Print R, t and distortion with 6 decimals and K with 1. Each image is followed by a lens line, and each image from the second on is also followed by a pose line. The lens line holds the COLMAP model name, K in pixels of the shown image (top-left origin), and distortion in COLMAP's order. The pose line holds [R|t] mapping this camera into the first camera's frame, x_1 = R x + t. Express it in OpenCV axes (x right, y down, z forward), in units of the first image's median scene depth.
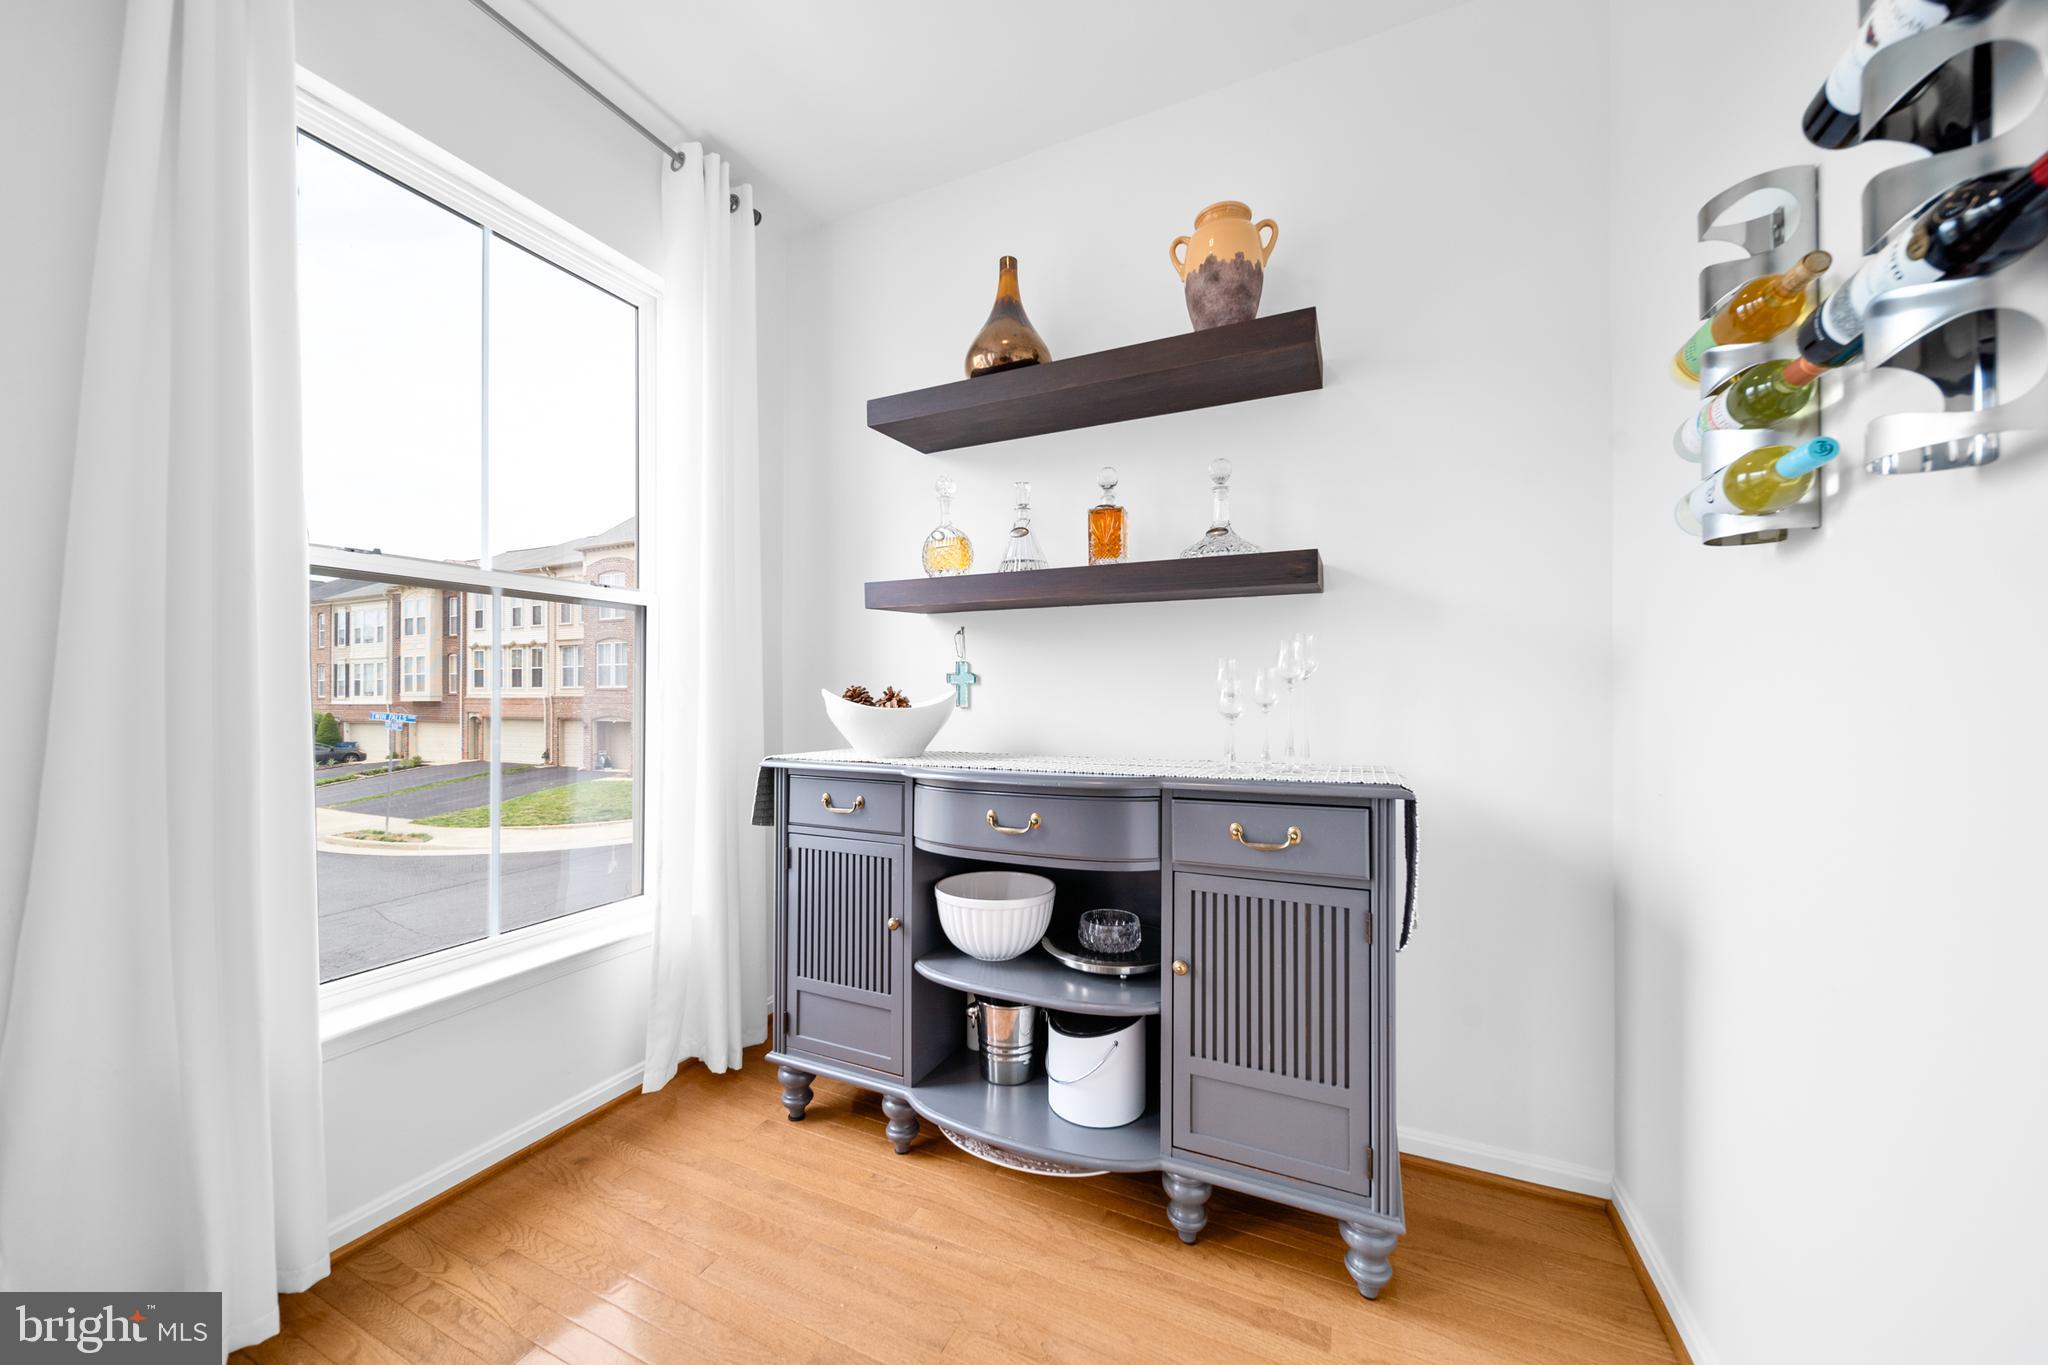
lens RADIAL K [[734.2, 0, 1031.9], [0, 734.2, 683.8], [0, 0, 1]] dist [-0.000018, -0.001136]
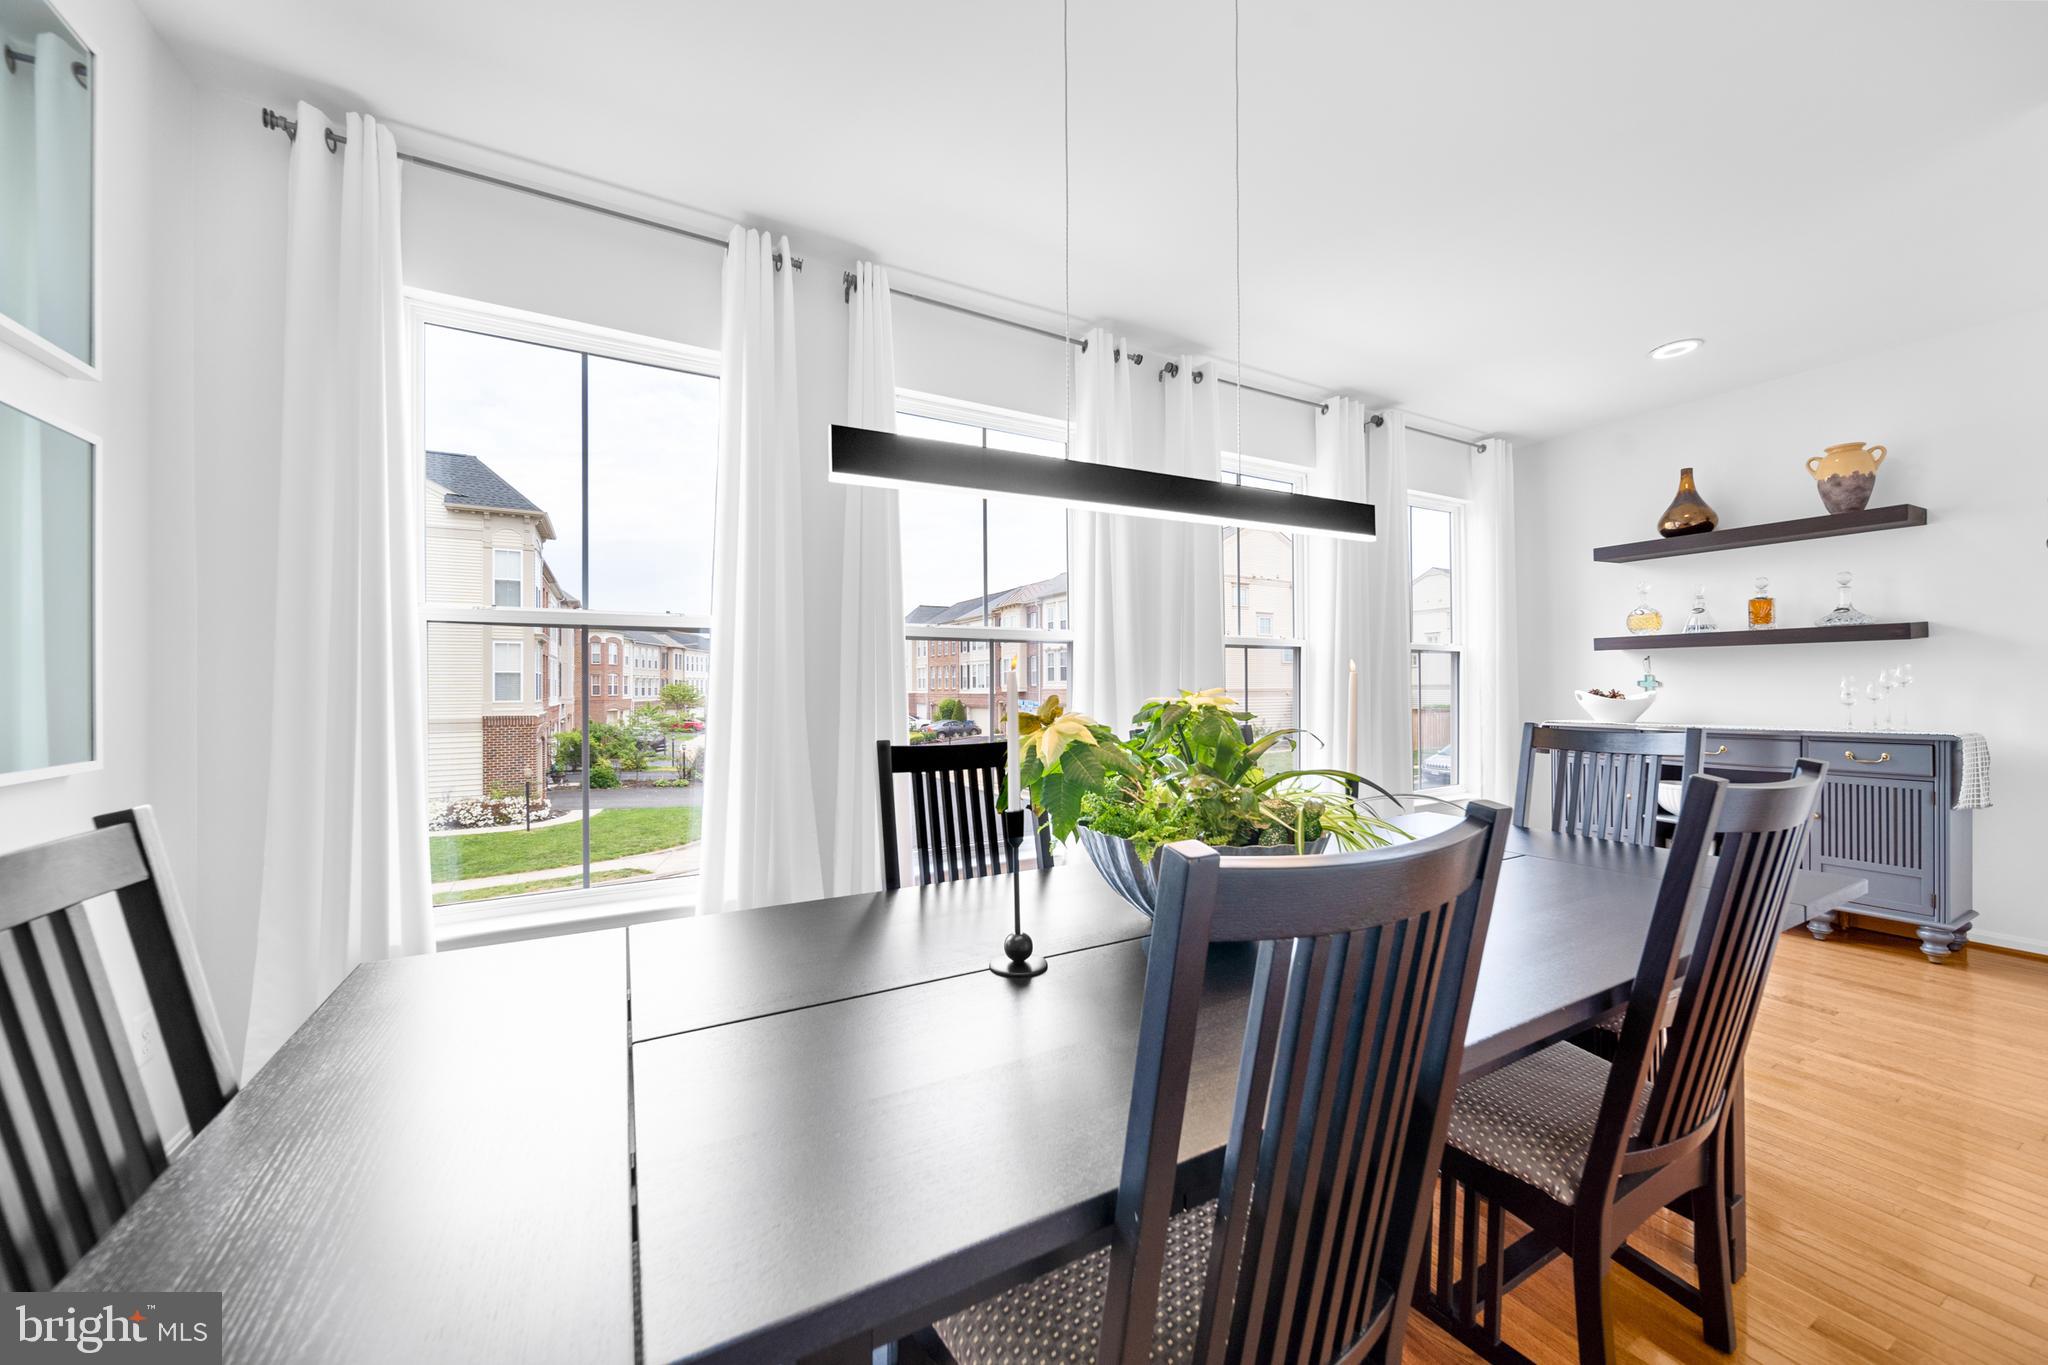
lens RADIAL K [[734.2, 0, 1014.2], [0, 734.2, 677.0], [0, 0, 1]] dist [-0.000018, -0.001136]
pose [[0.794646, -0.007991, -0.607020, -0.294750], [0.009256, 0.999957, -0.001046, -0.045293], [0.607002, -0.004787, 0.794686, -1.761797]]
